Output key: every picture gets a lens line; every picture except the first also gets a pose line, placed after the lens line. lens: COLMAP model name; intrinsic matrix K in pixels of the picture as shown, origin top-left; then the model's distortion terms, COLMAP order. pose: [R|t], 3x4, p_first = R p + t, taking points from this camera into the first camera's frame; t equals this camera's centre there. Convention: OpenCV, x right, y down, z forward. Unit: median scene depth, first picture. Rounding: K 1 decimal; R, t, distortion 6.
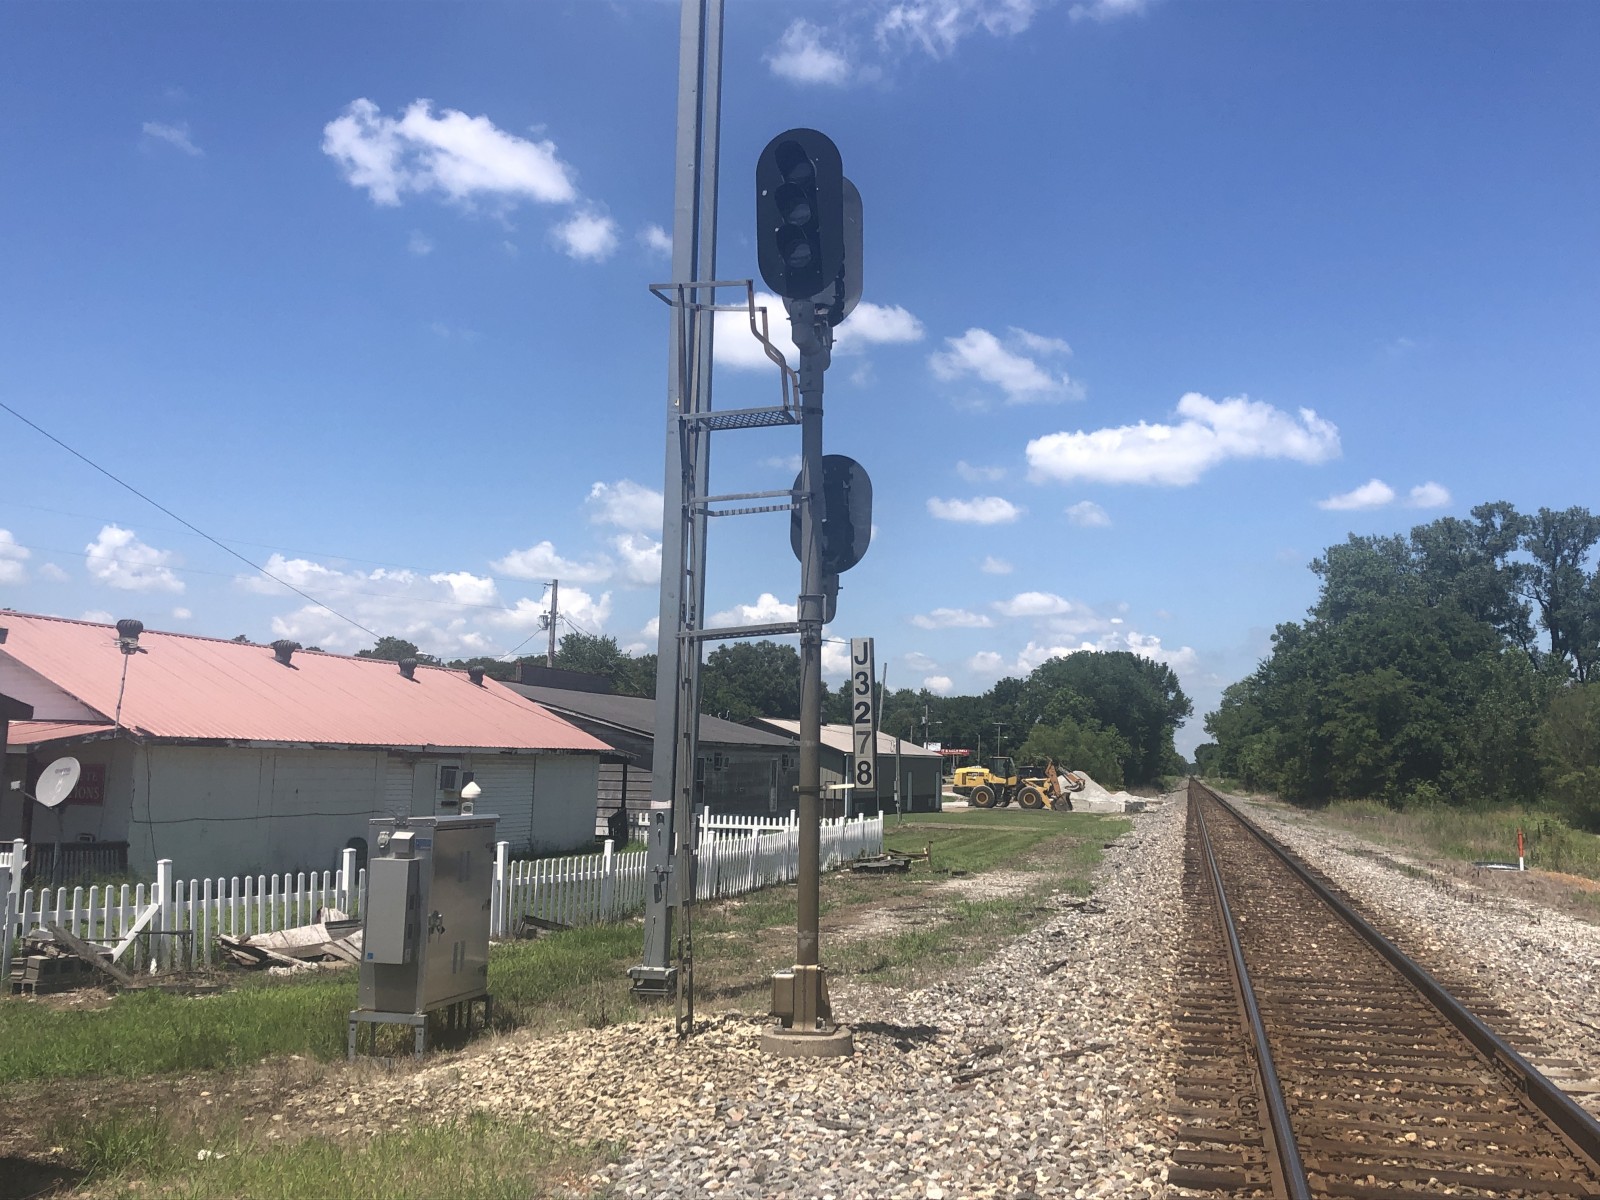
lens RADIAL K [[1593.2, 0, 800.5], [0, 1593.2, 602.8], [0, 0, 1]] dist [0.031318, 0.000000]
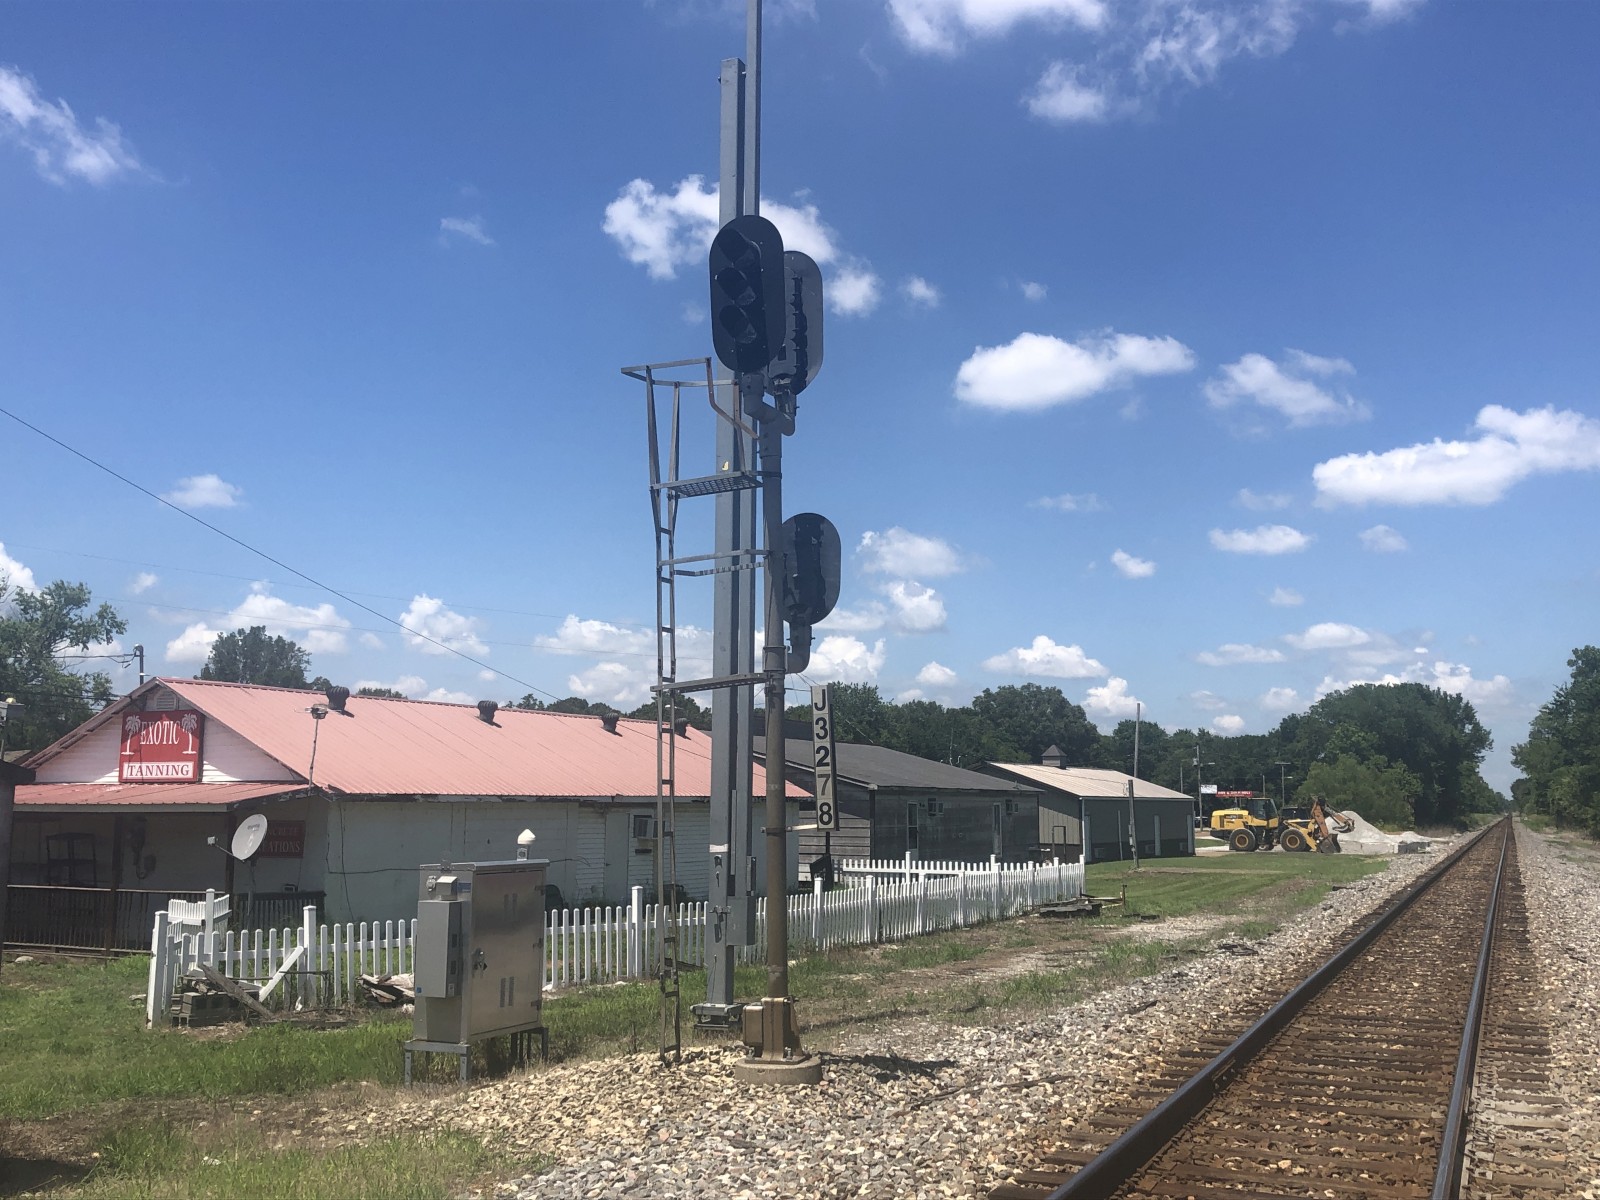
lens RADIAL K [[1593.2, 0, 798.8], [0, 1593.2, 578.4], [0, 0, 1]] dist [0.031318, 0.000000]
pose [[0.983612, -0.045240, -0.174533, 0.131687], [0.037540, 0.998181, -0.047170, 0.000312], [0.176349, 0.039845, 0.983521, -0.030031]]
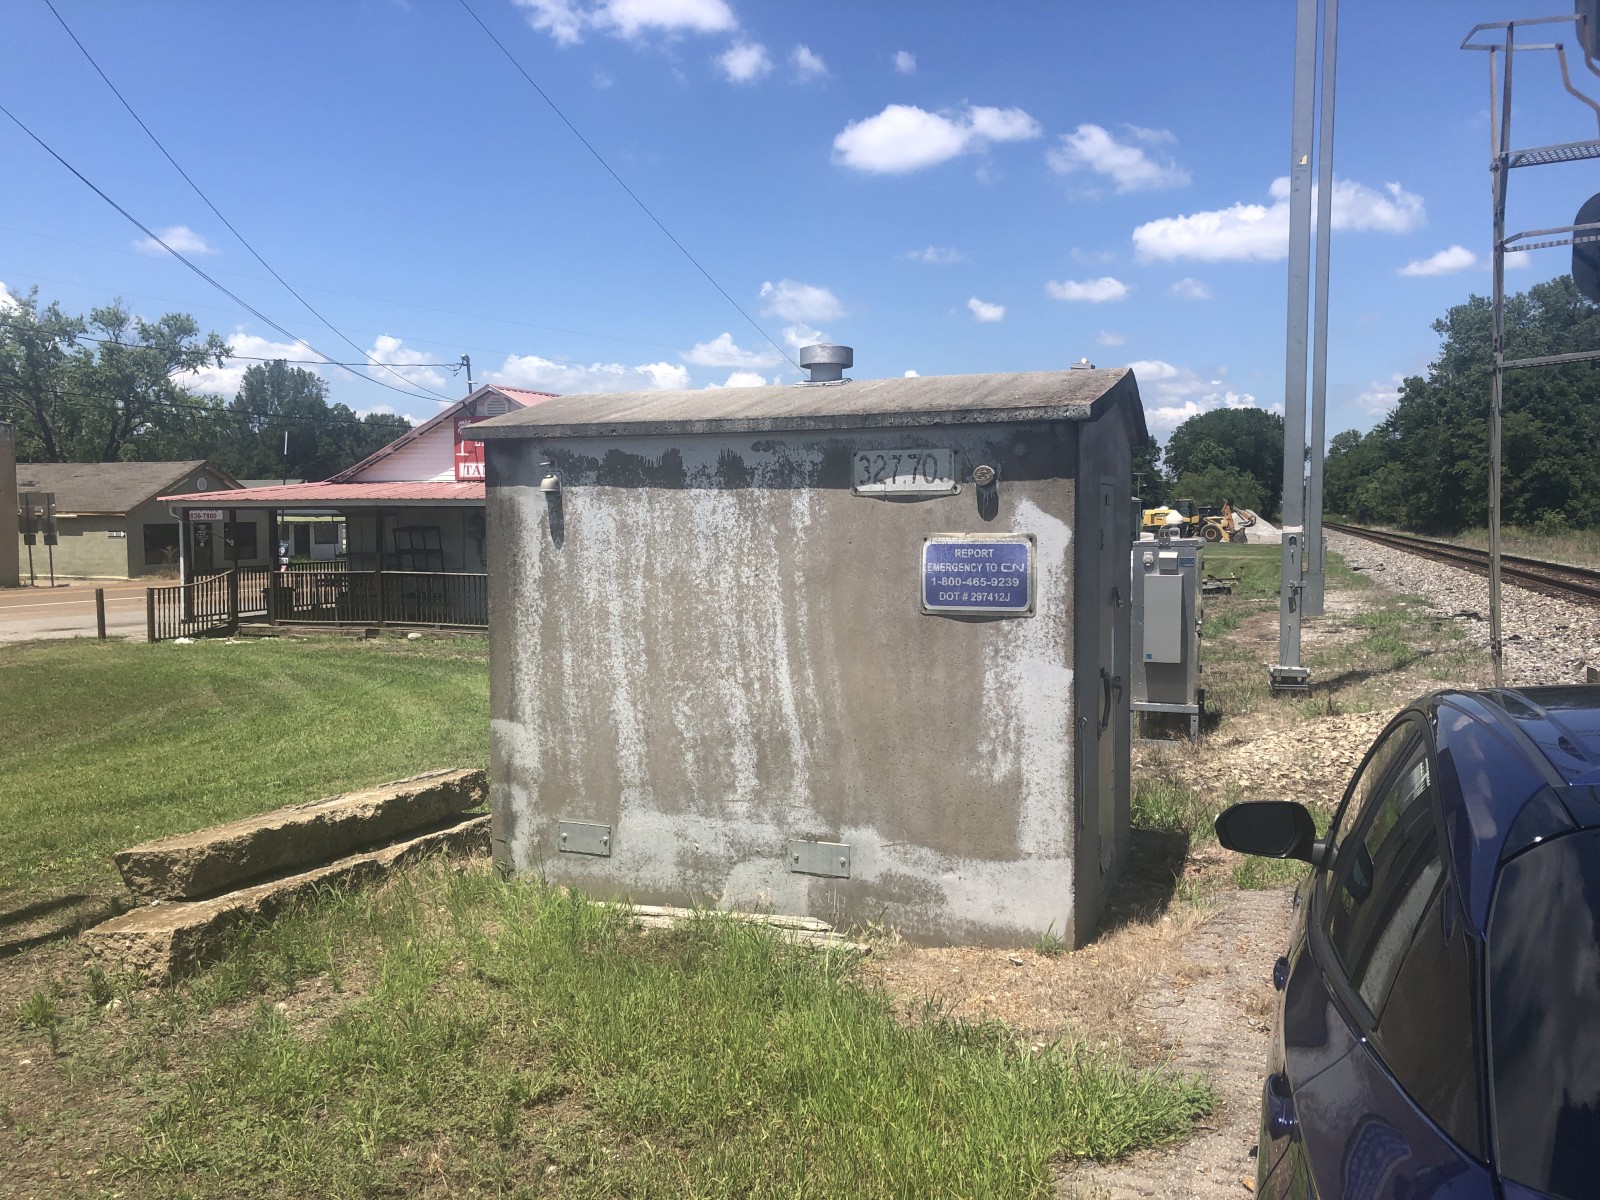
lens RADIAL K [[1302.9, 0, 785.3], [0, 1302.9, 629.3], [0, 0, 1]] dist [0.041923, -0.059340]
pose [[0.993152, -0.014912, -0.115872, -0.286020], [0.036284, 0.982144, 0.184598, 0.009200], [0.111050, -0.187538, 0.975960, 0.020307]]
